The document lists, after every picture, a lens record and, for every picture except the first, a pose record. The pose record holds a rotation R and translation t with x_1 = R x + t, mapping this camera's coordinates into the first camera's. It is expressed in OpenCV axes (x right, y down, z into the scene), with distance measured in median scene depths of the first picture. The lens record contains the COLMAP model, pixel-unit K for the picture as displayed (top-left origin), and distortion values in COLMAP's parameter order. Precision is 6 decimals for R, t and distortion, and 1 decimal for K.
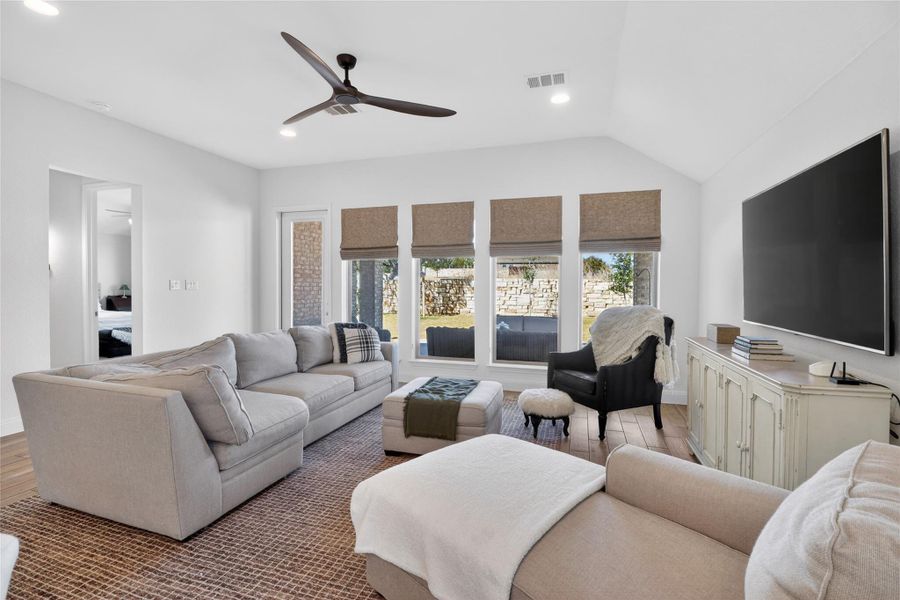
lens RADIAL K [[424.6, 0, 447.3], [0, 424.6, 287.8], [0, 0, 1]] dist [0.001924, -0.013280]
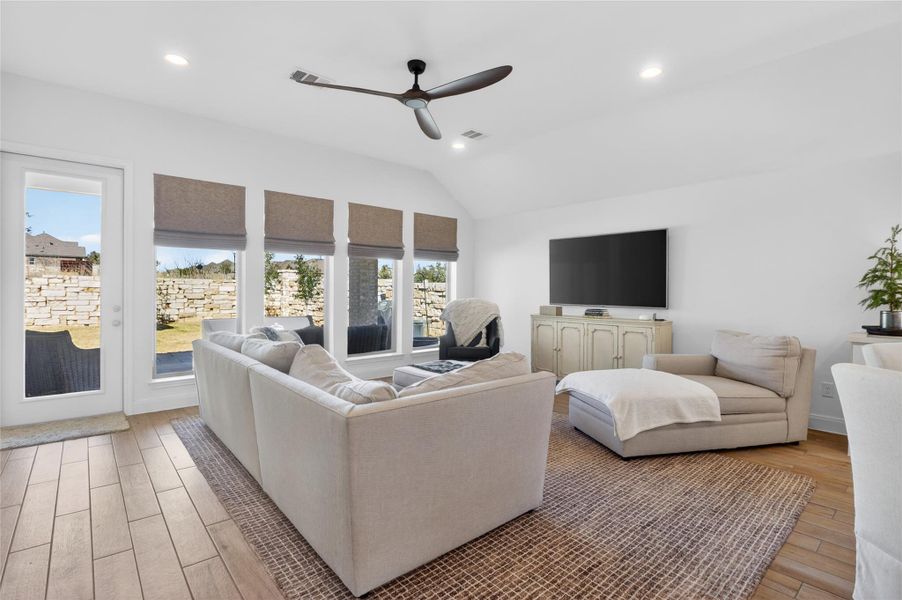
lens RADIAL K [[425.5, 0, 448.3], [0, 425.5, 287.8], [0, 0, 1]] dist [0.001924, -0.013280]
pose [[0.518934, 0.005274, 0.854798, -0.754823], [-0.000290, 0.999982, -0.005994, 0.012061], [-0.854814, 0.002863, 0.518926, 0.272419]]
